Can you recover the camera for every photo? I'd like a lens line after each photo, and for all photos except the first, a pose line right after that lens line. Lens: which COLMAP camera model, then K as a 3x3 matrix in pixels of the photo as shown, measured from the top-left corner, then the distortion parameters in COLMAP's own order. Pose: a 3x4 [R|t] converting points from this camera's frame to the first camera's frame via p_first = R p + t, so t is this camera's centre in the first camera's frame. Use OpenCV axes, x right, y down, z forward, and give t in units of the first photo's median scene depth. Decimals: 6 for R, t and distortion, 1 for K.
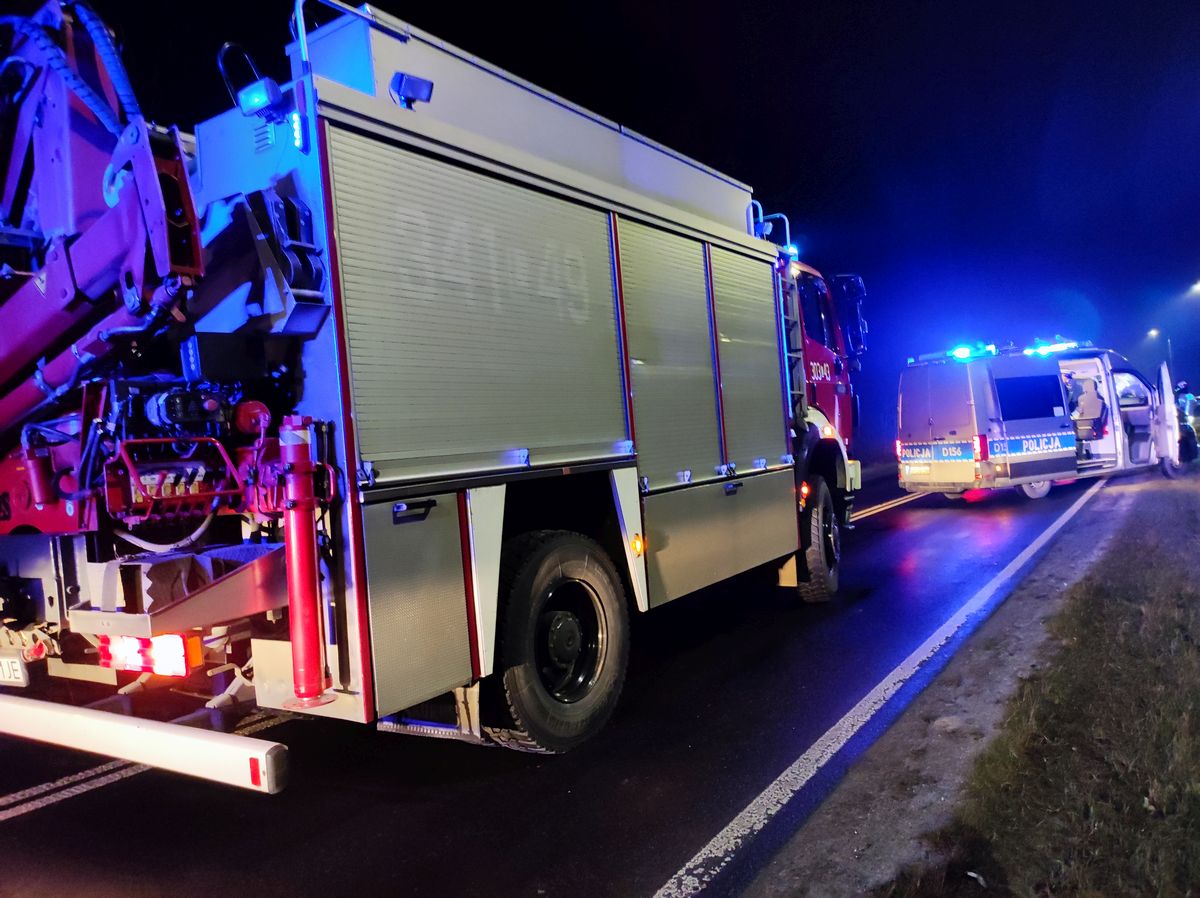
lens RADIAL K [[916.9, 0, 595.9], [0, 916.9, 448.8], [0, 0, 1]] dist [0.011274, -0.003995]
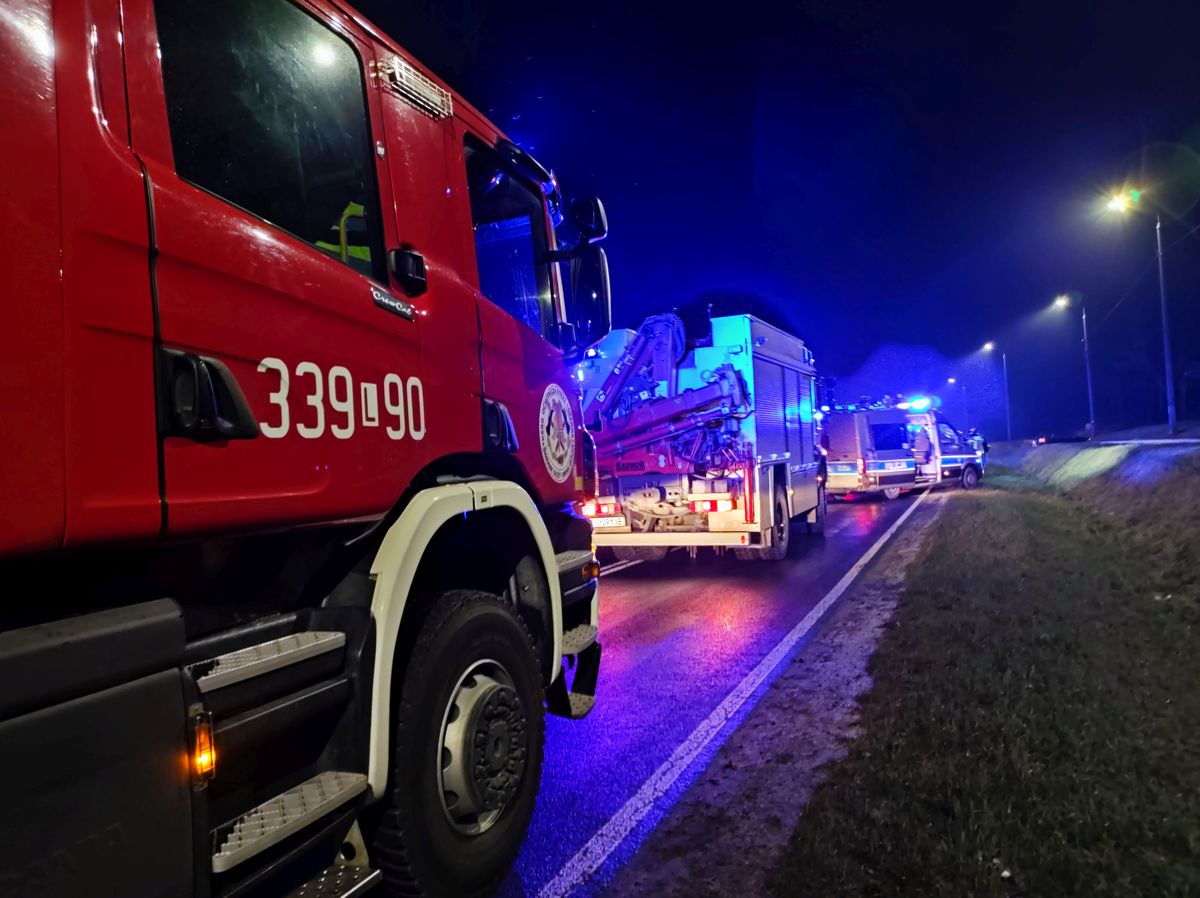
lens RADIAL K [[916.9, 0, 595.9], [0, 916.9, 448.8], [0, 0, 1]] dist [0.011274, -0.003995]
pose [[0.983051, 0.041263, 0.178631, -0.332410], [-0.038434, 0.999075, -0.019272, 0.017343], [-0.179261, 0.012080, 0.983727, -0.510530]]
